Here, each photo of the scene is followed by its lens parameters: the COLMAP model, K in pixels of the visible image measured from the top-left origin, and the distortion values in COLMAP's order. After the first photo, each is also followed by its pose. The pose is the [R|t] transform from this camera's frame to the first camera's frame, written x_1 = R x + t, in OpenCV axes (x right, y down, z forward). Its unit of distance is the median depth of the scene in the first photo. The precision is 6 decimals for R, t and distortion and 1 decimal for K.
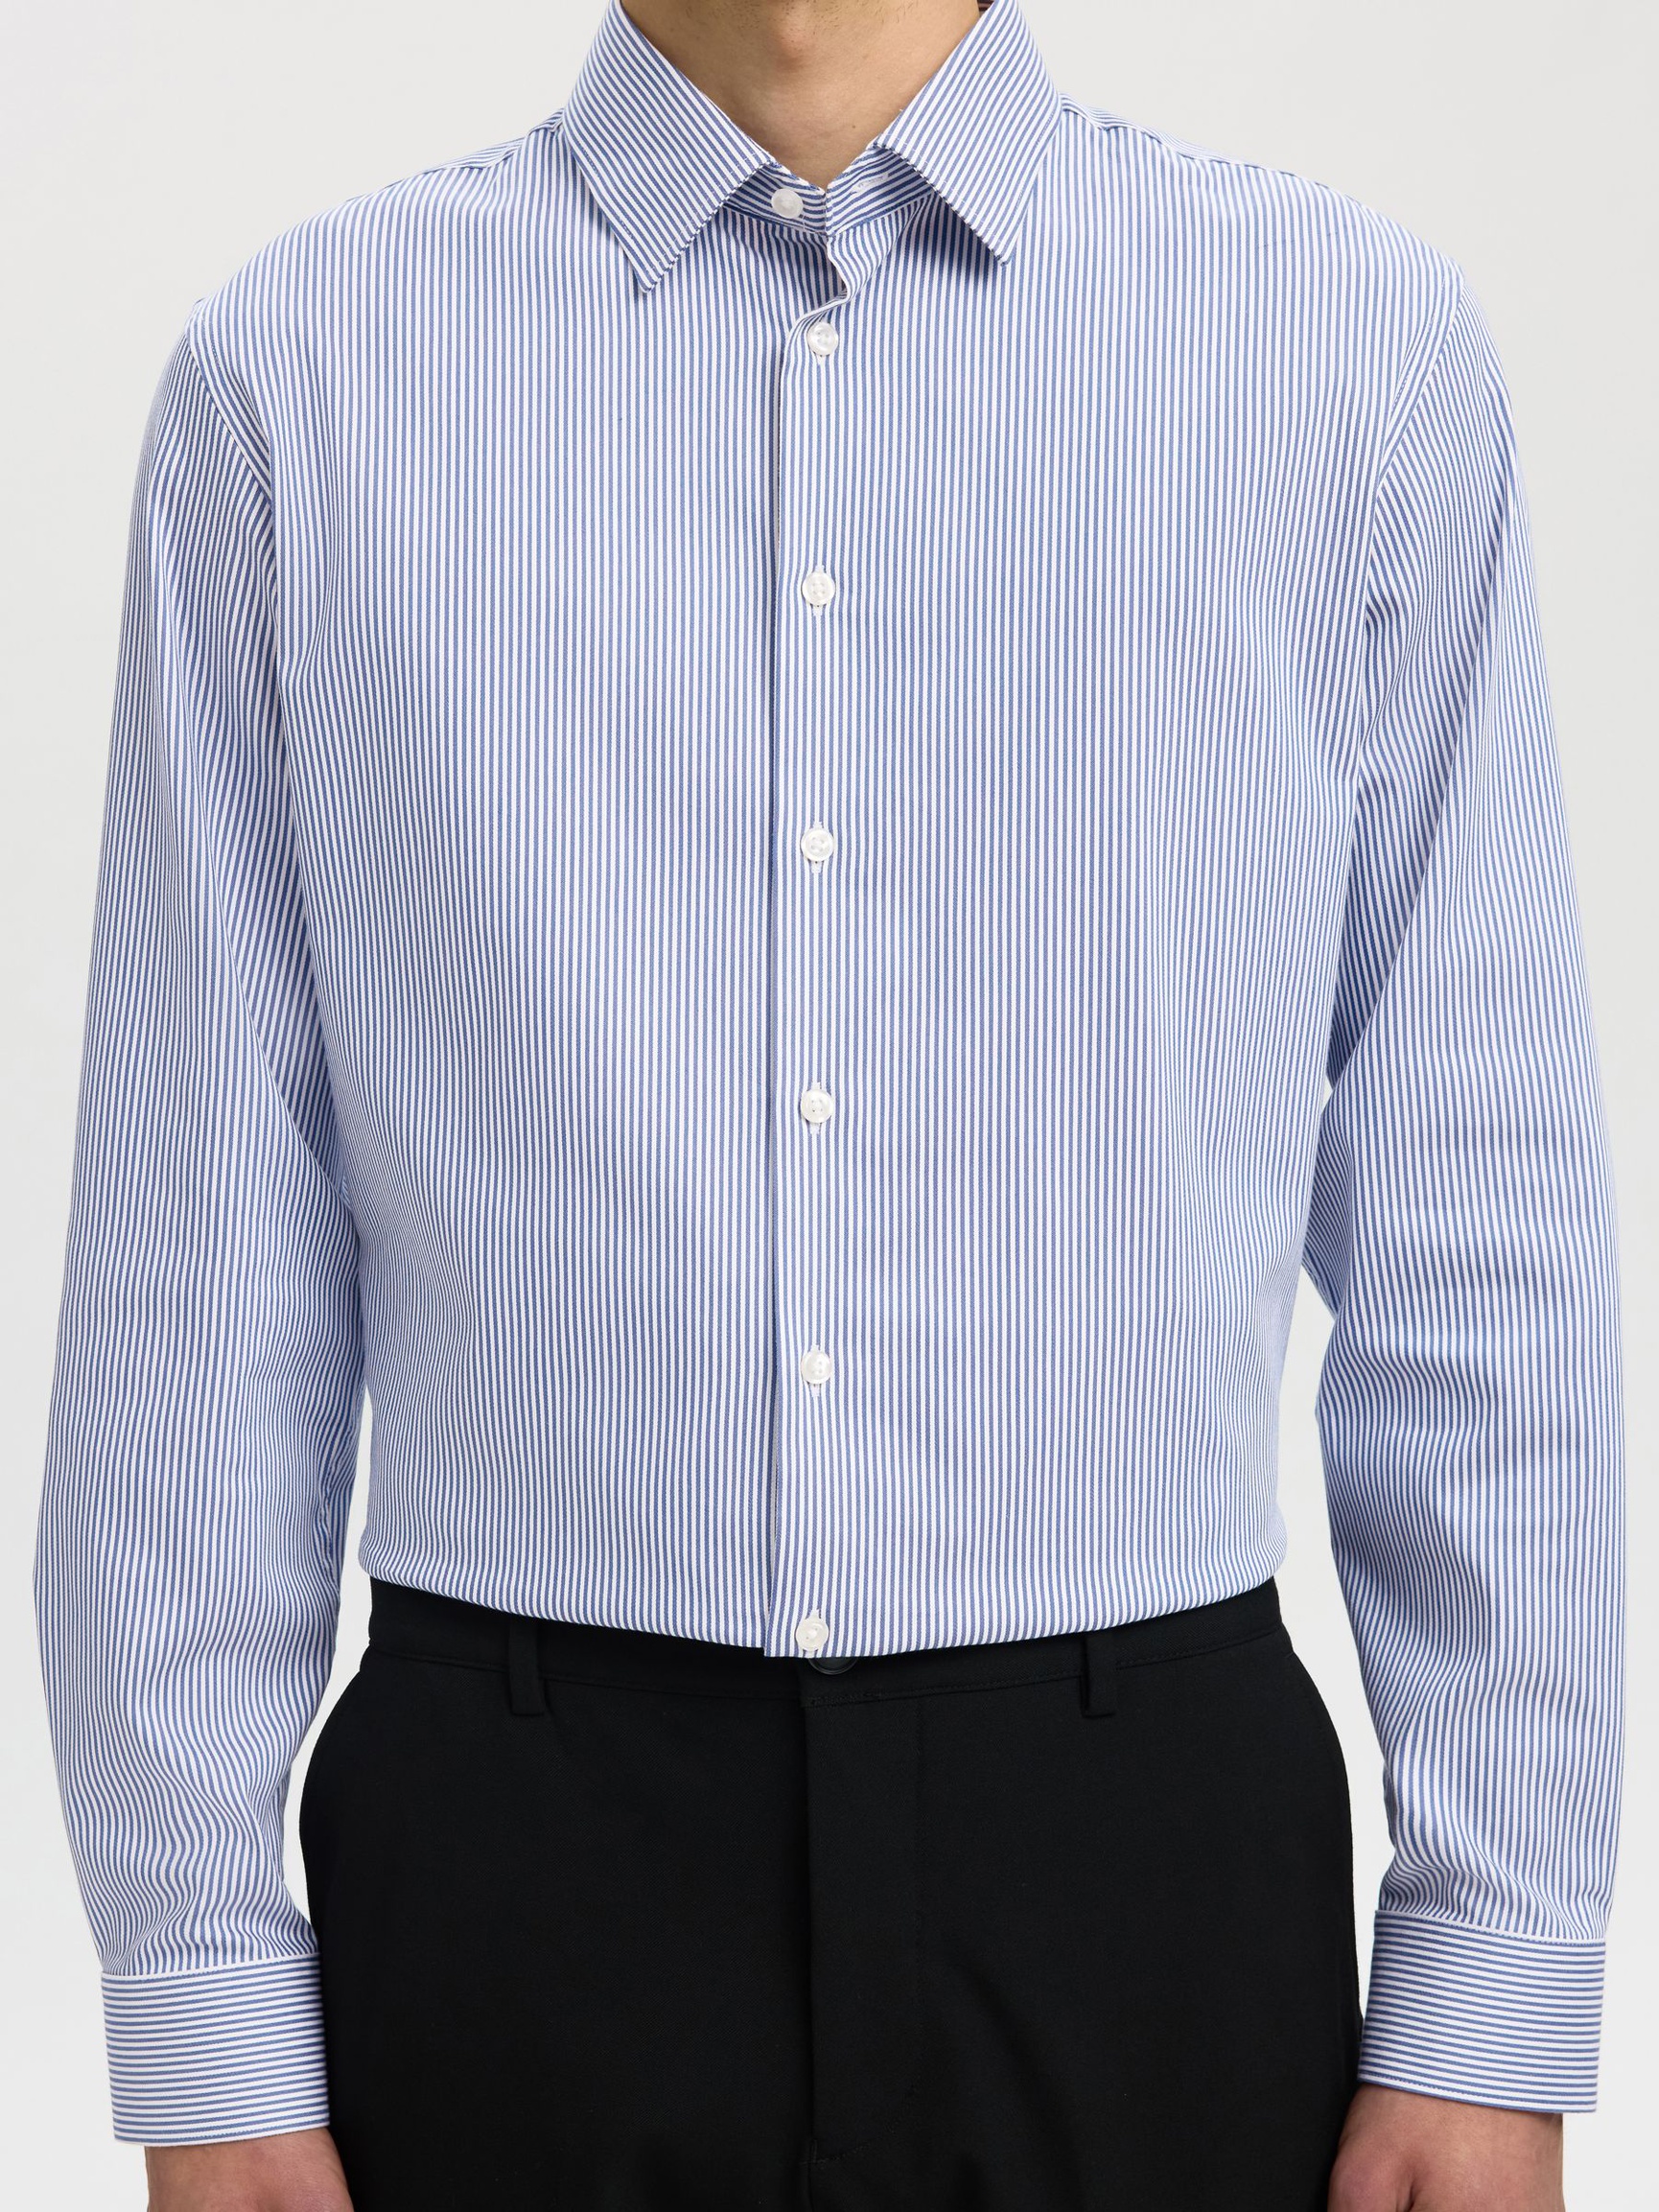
lens RADIAL K [[5988.9, 0, 827.5], [0, 5988.9, 1101.8], [0, 0, 1]] dist [-0.470795, 0.000000]
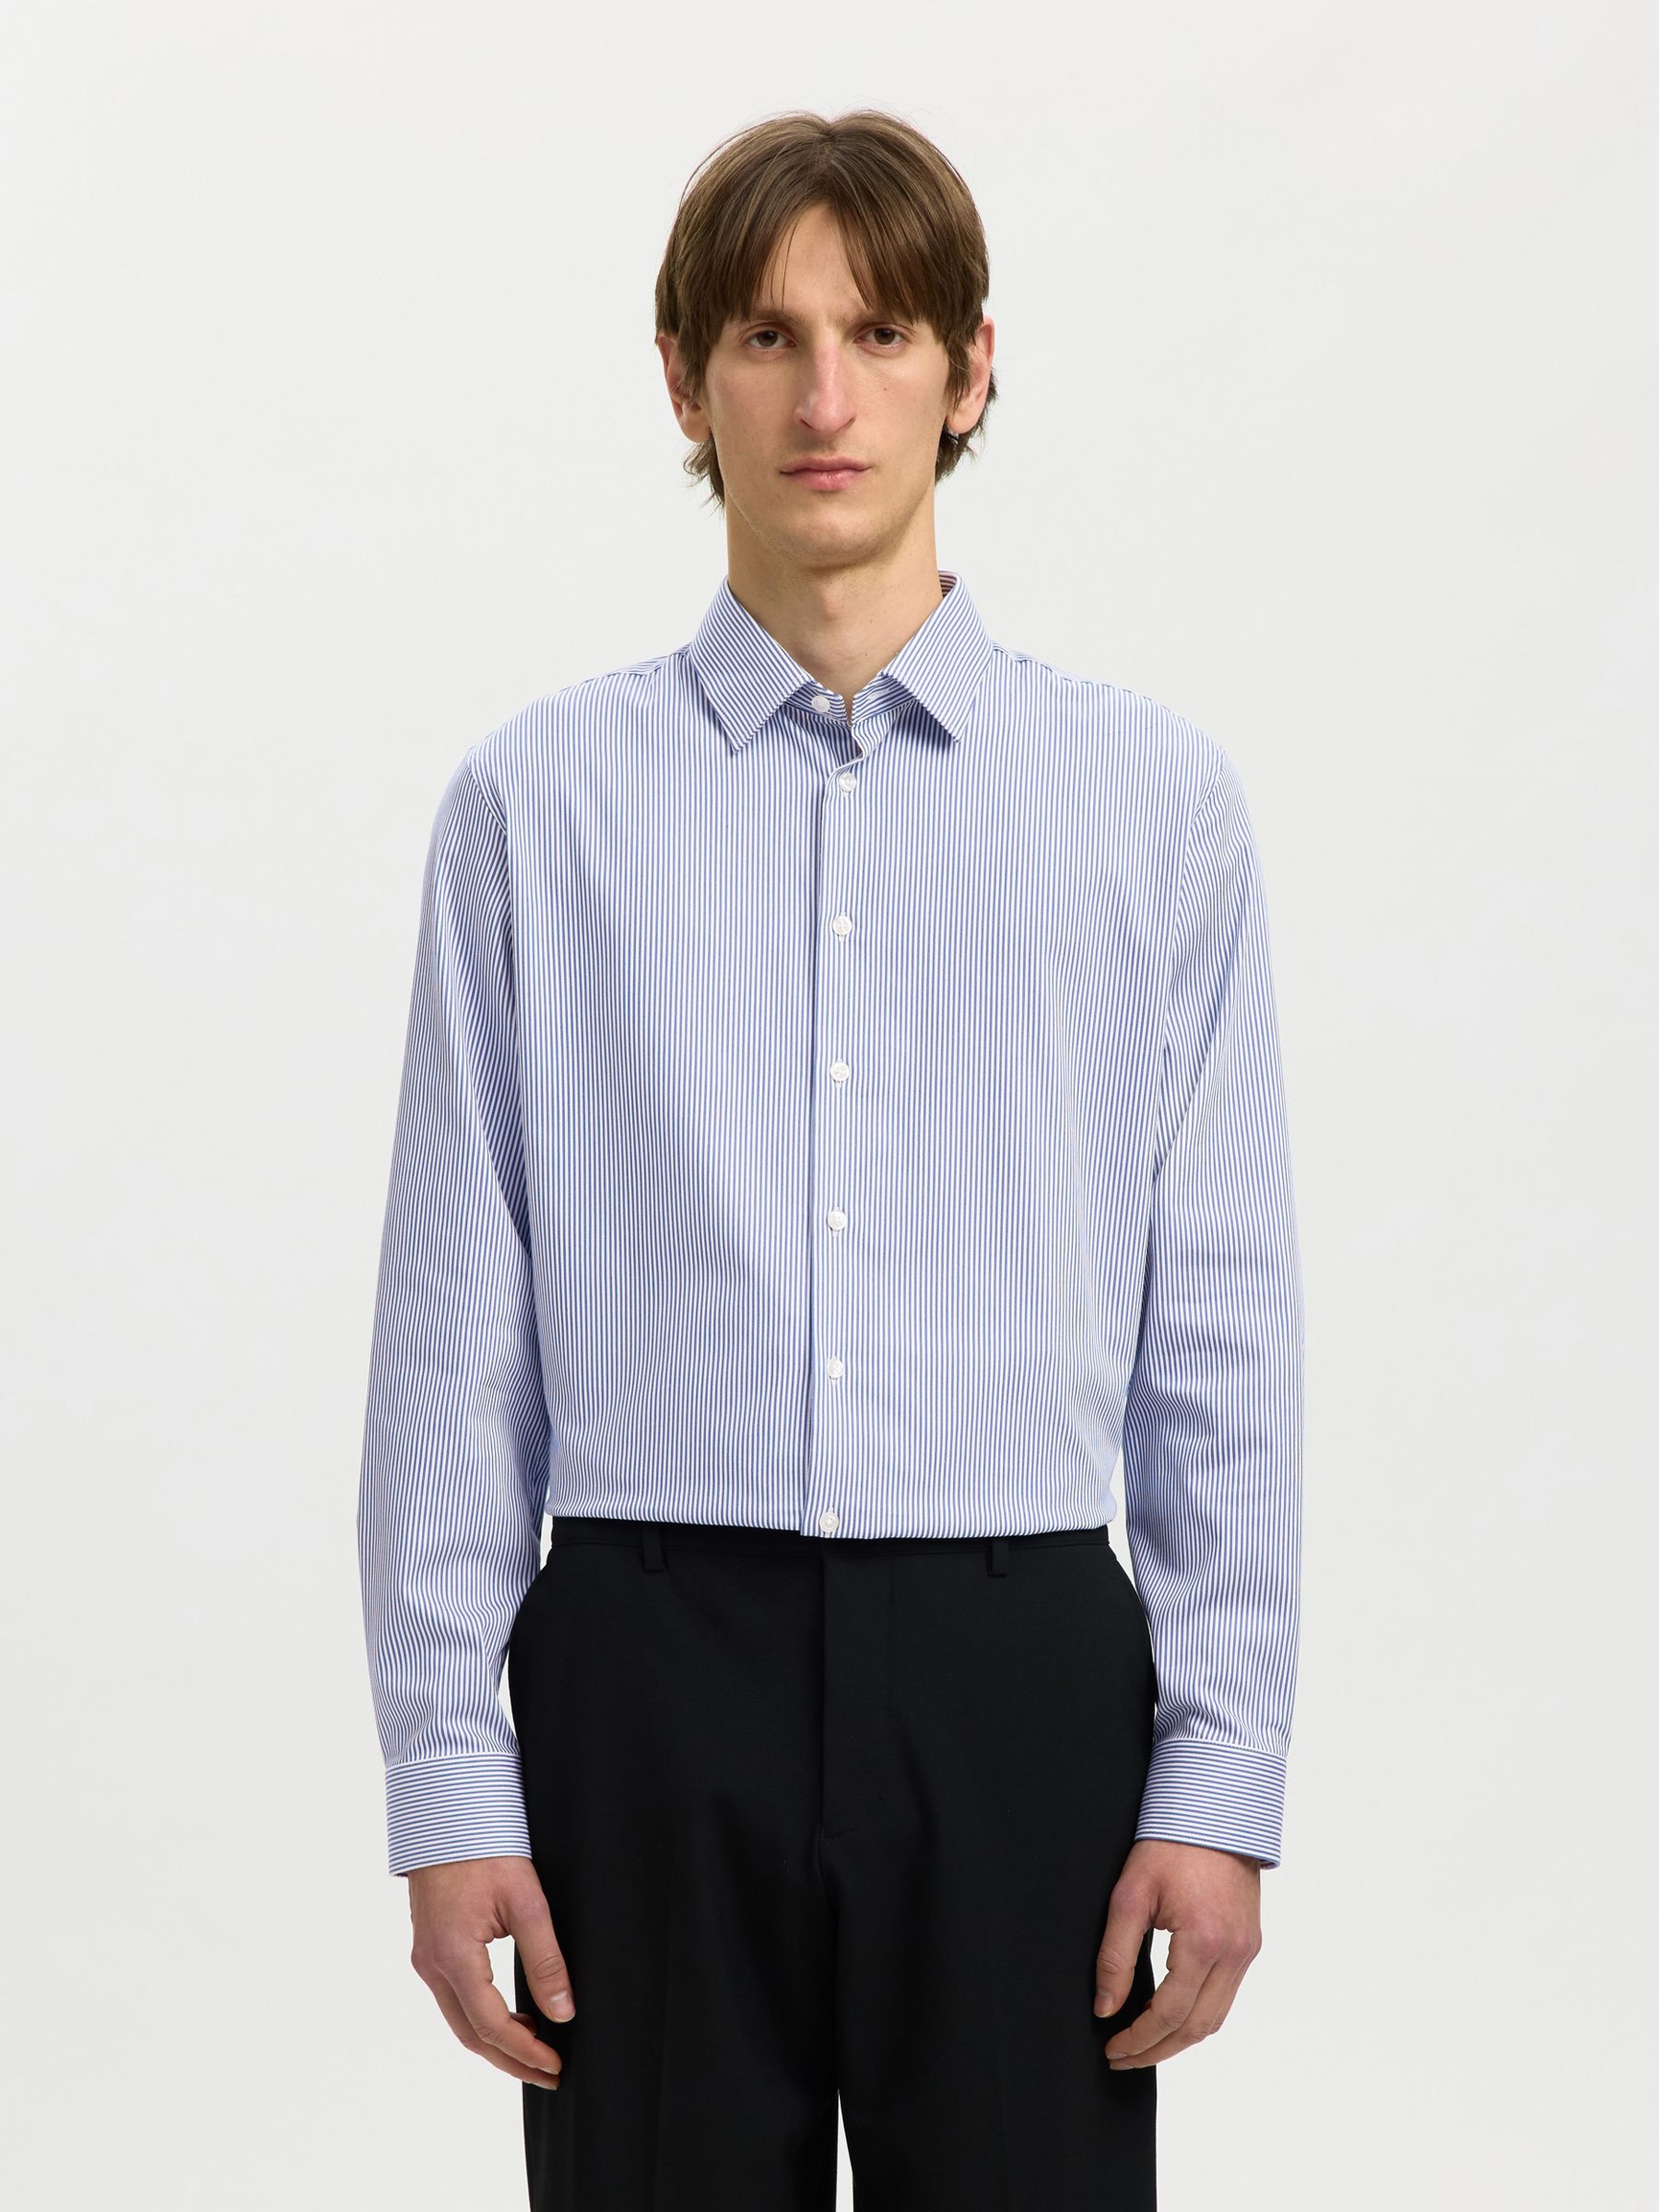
lens RADIAL K [[6017.9, 0, 821.1], [0, 6017.9, 1095.4], [0, 0, 1]] dist [-0.022918, 0.000000]
pose [[0.997461, 0.031659, 0.063790, -0.116873], [-0.023971, 0.992739, -0.117879, 0.167733], [-0.067059, 0.116051, 0.990977, -0.718399]]
